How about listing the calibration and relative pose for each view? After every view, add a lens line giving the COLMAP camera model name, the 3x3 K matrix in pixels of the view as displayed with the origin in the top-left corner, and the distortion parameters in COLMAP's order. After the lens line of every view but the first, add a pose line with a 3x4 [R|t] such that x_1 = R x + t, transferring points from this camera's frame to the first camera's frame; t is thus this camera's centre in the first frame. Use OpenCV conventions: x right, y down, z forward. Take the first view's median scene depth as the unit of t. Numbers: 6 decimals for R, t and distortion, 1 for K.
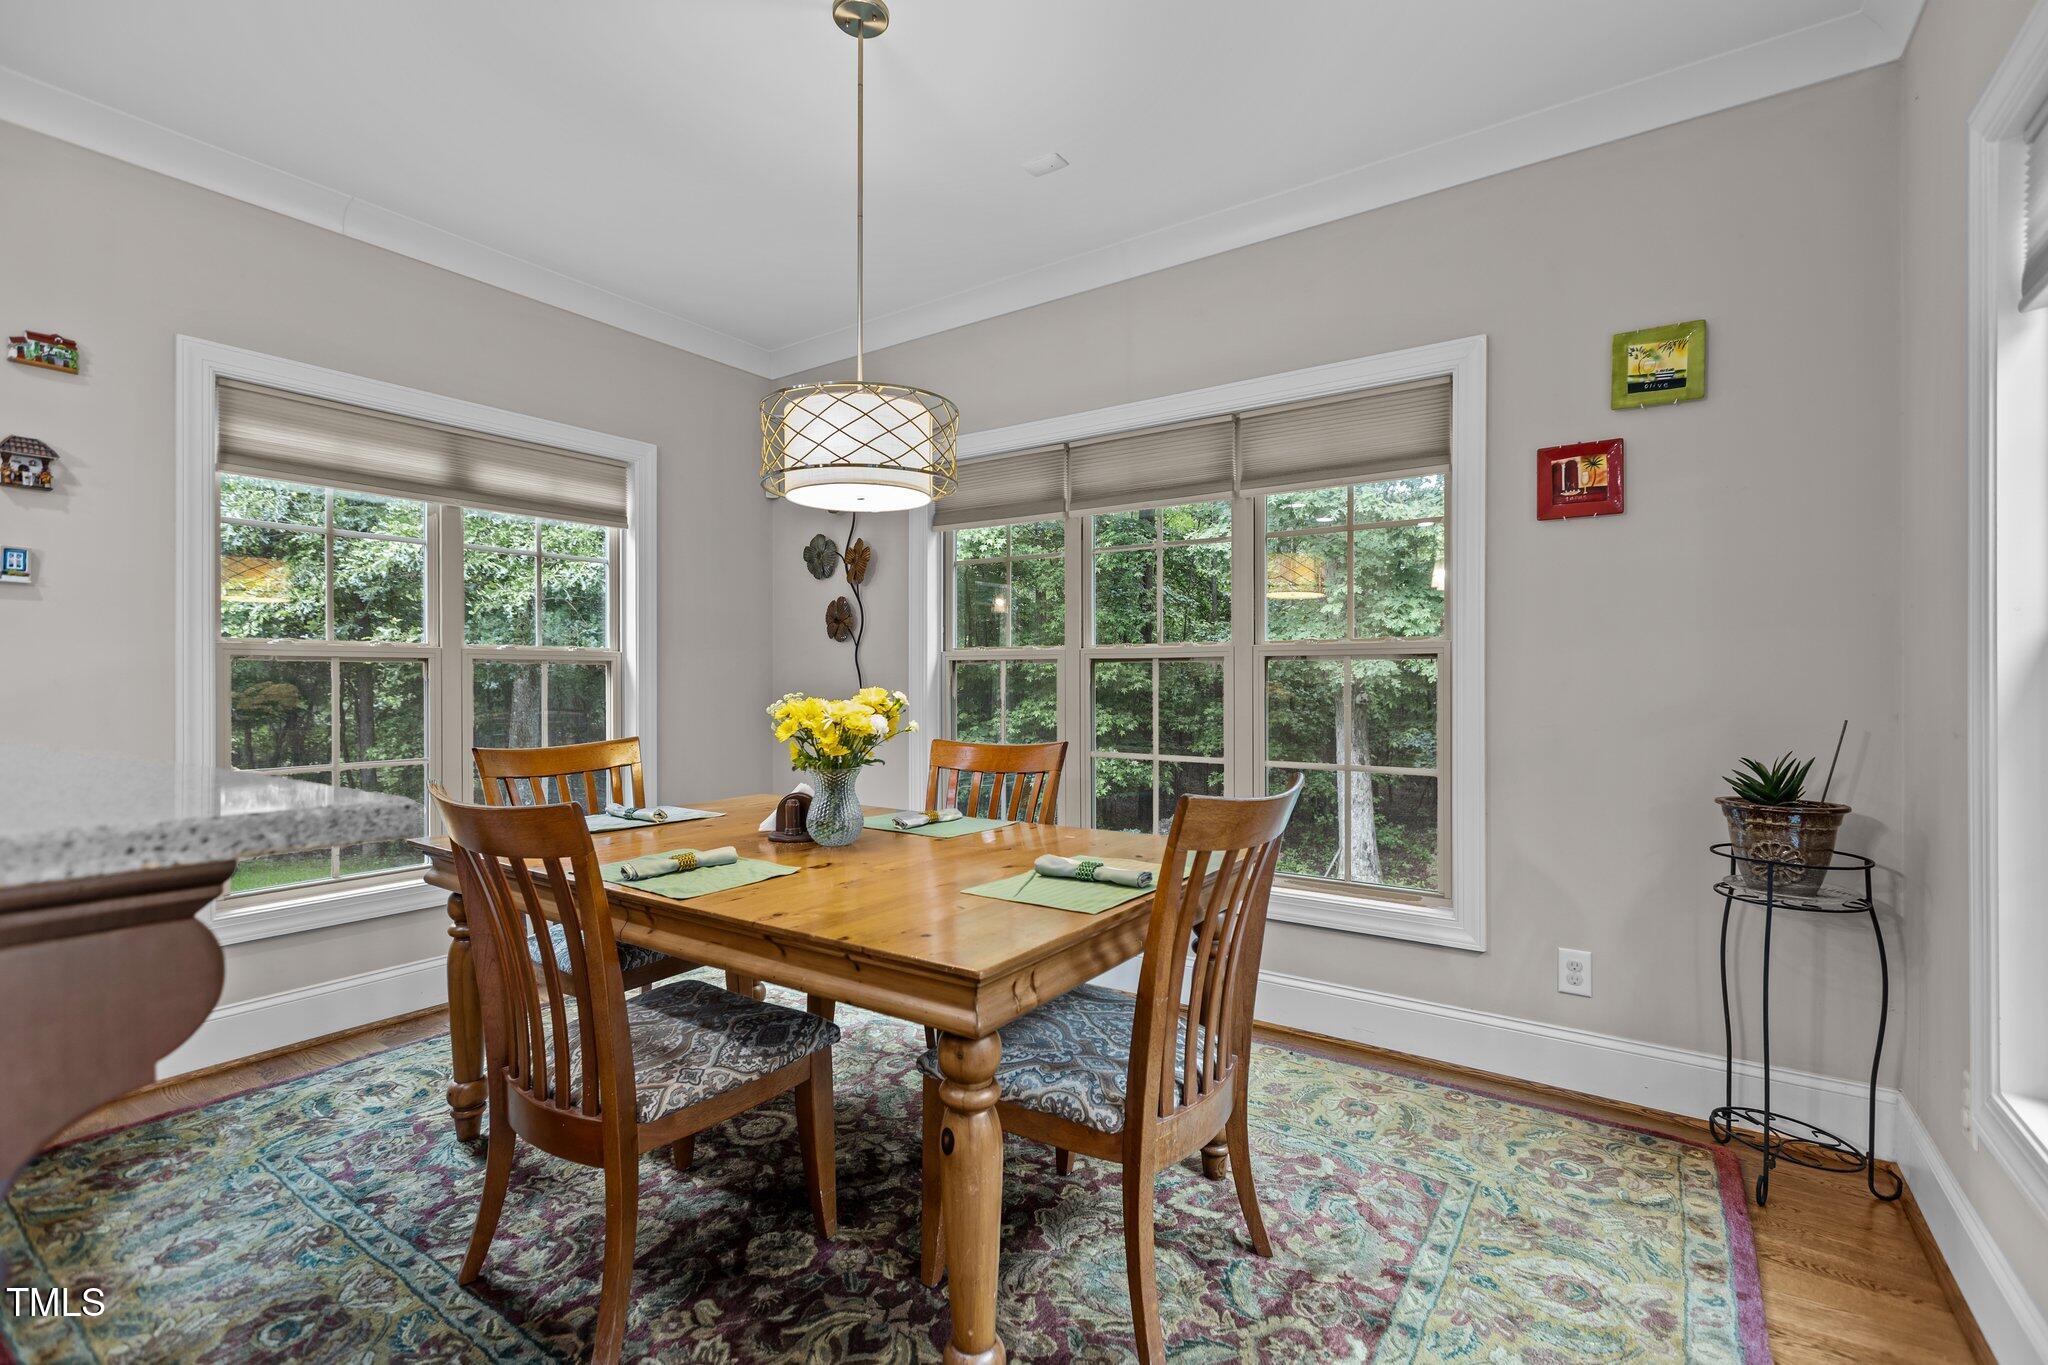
lens RADIAL K [[911.5, 0, 1014.4], [0, 911.5, 683.3], [0, 0, 1]] dist [-0.001968, 0.001025]
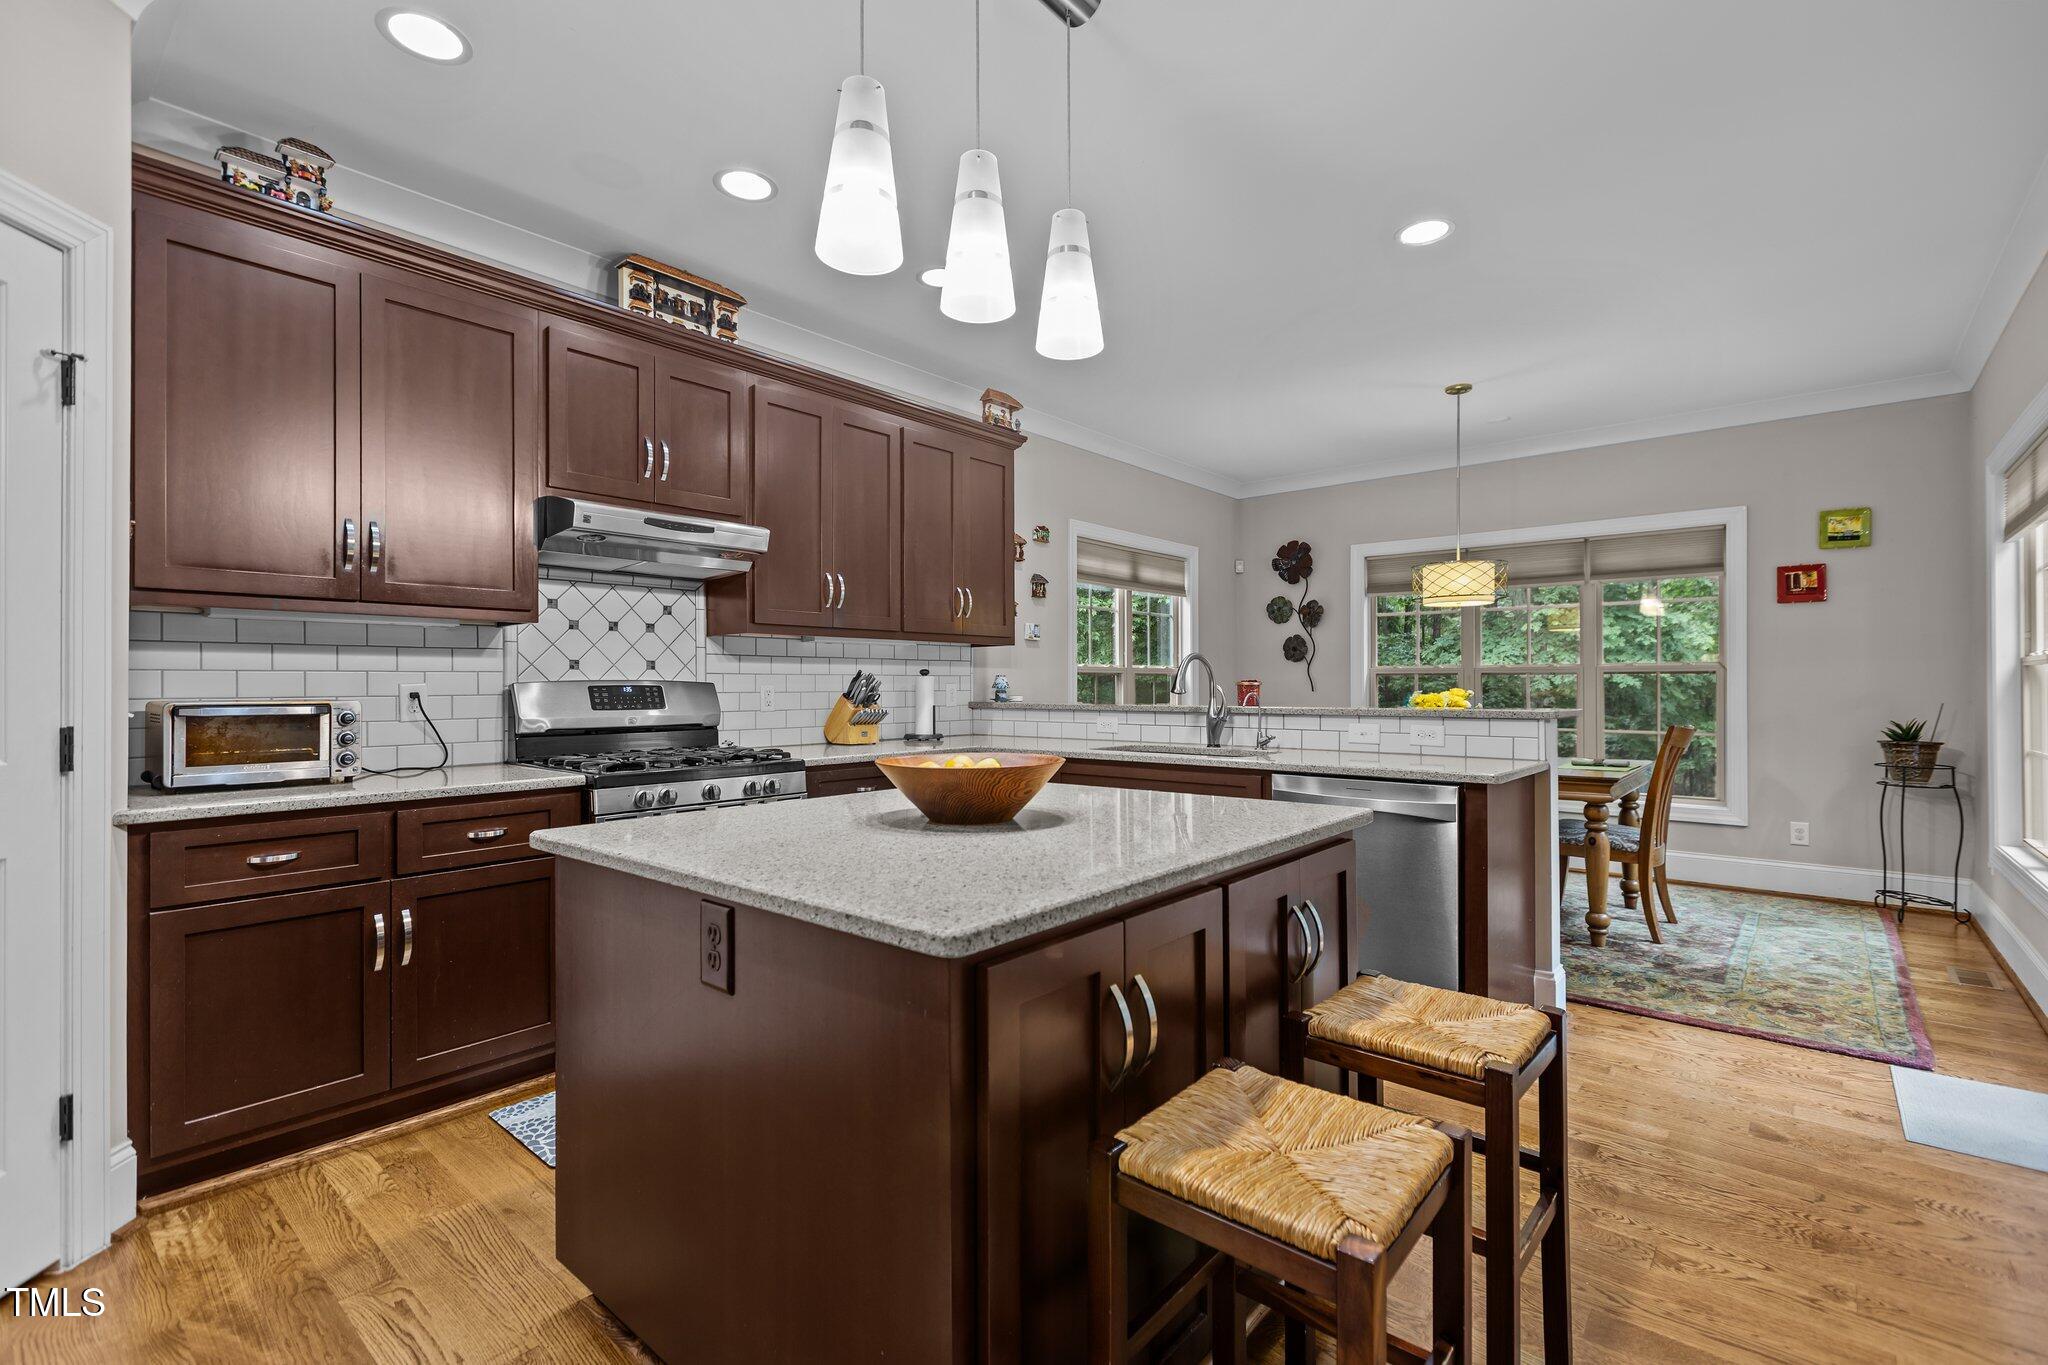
lens RADIAL K [[911.5, 0, 1018.4], [0, 911.5, 683.9], [0, 0, 1]] dist [-0.001968, 0.001025]
pose [[0.994834, -0.000608, -0.101513, -0.870166], [0.000024, 0.999983, -0.005746, 0.005460], [0.101515, 0.005714, 0.994818, -1.138440]]
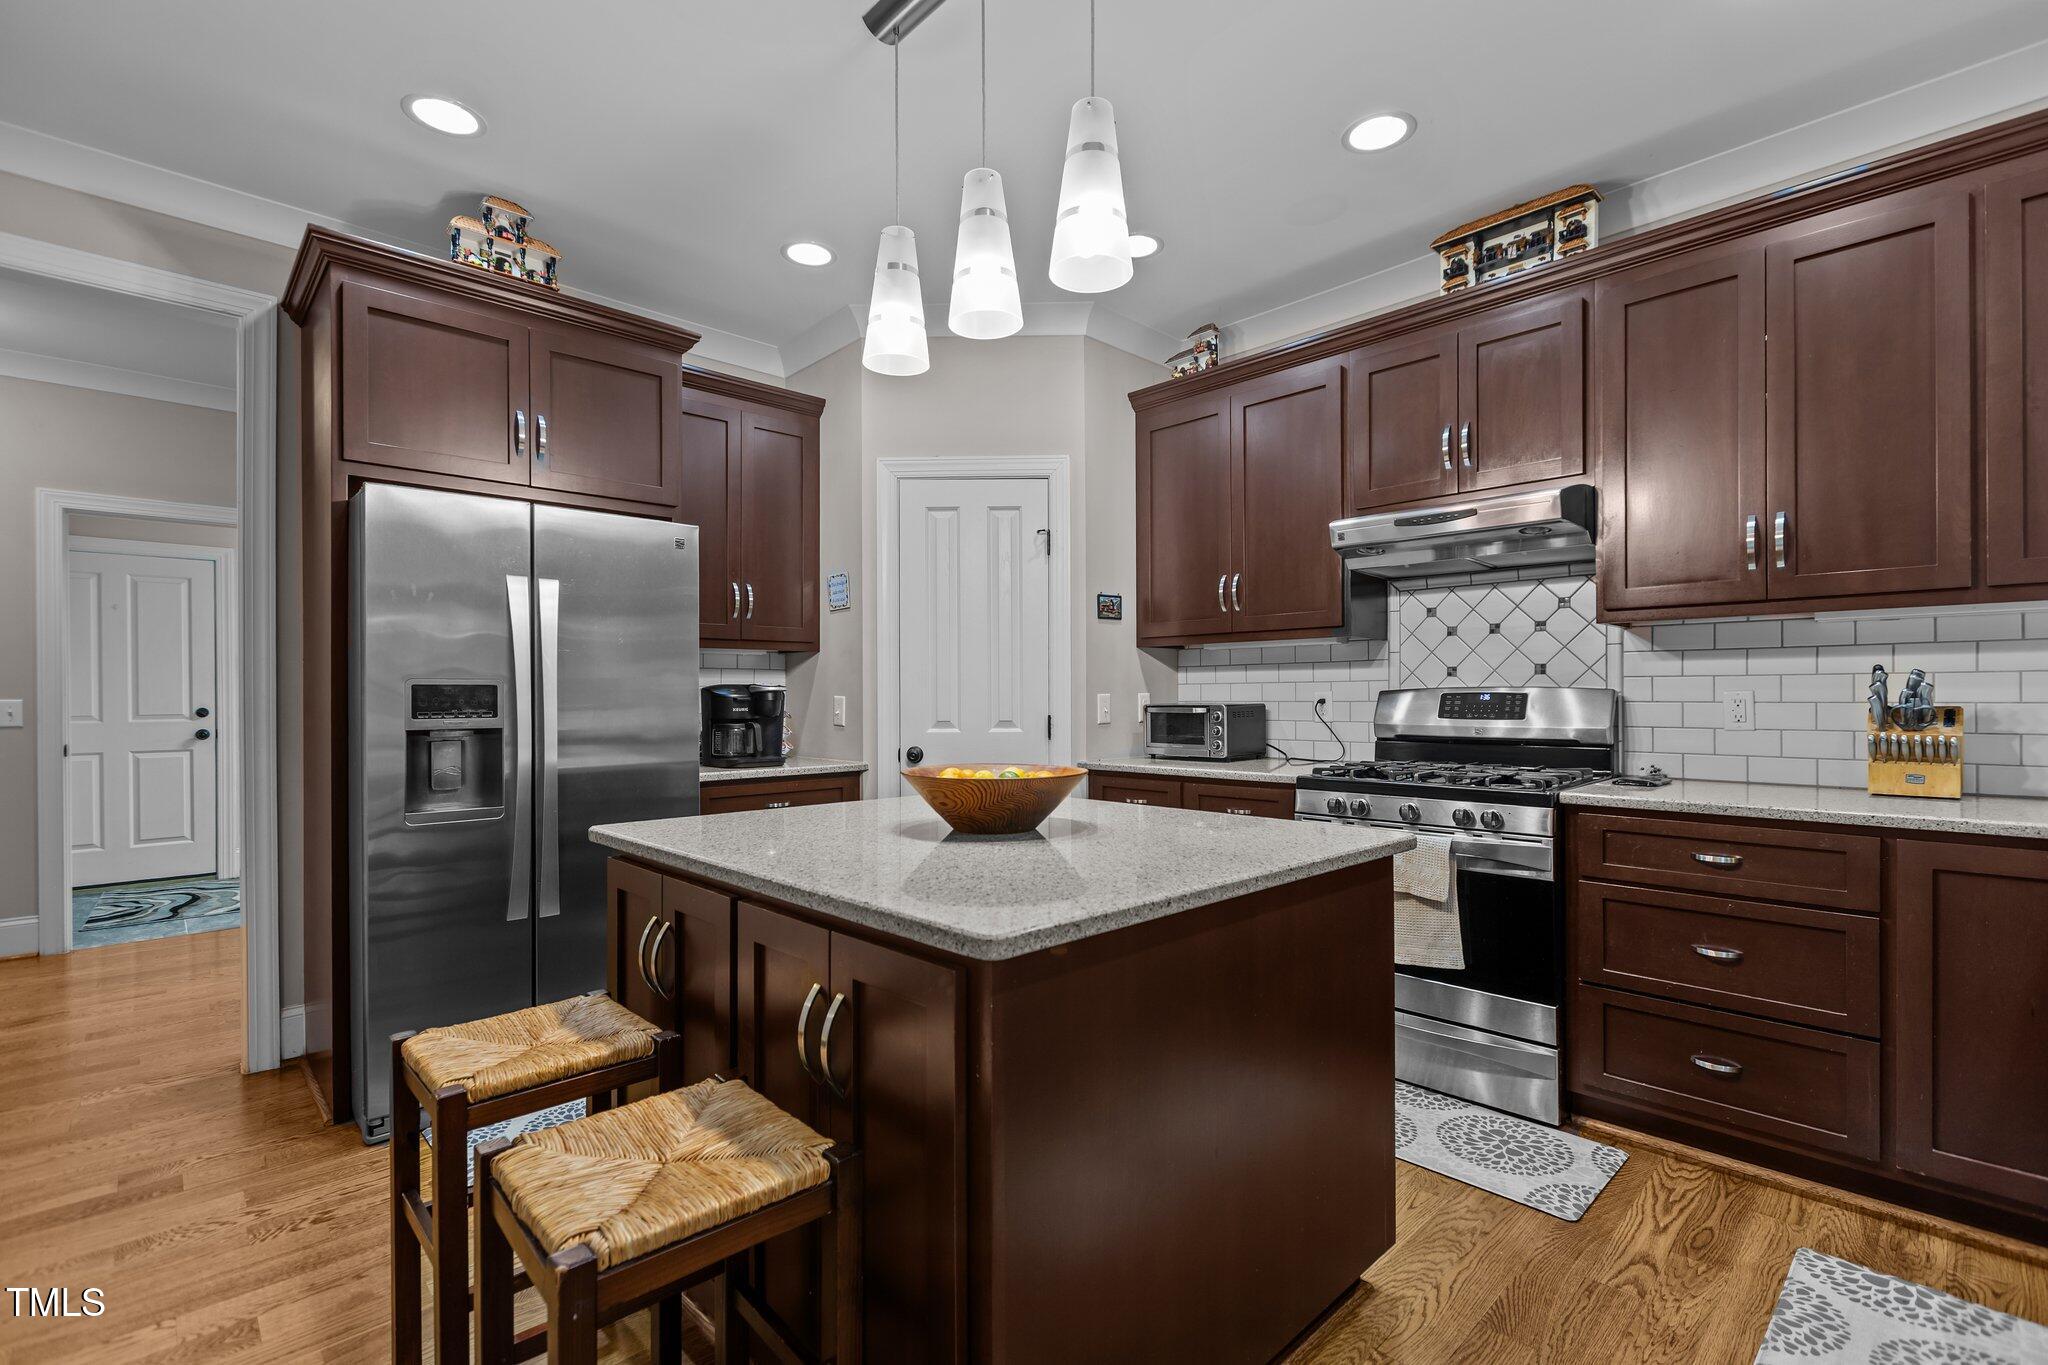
lens RADIAL K [[911.5, 0, 1018.1], [0, 911.5, 690.1], [0, 0, 1]] dist [-0.001968, 0.001025]
pose [[-0.188973, -0.001560, -0.981981, 1.610749], [0.001998, 0.999996, -0.001973, -0.026351], [0.981980, -0.002334, -0.188969, 2.437001]]
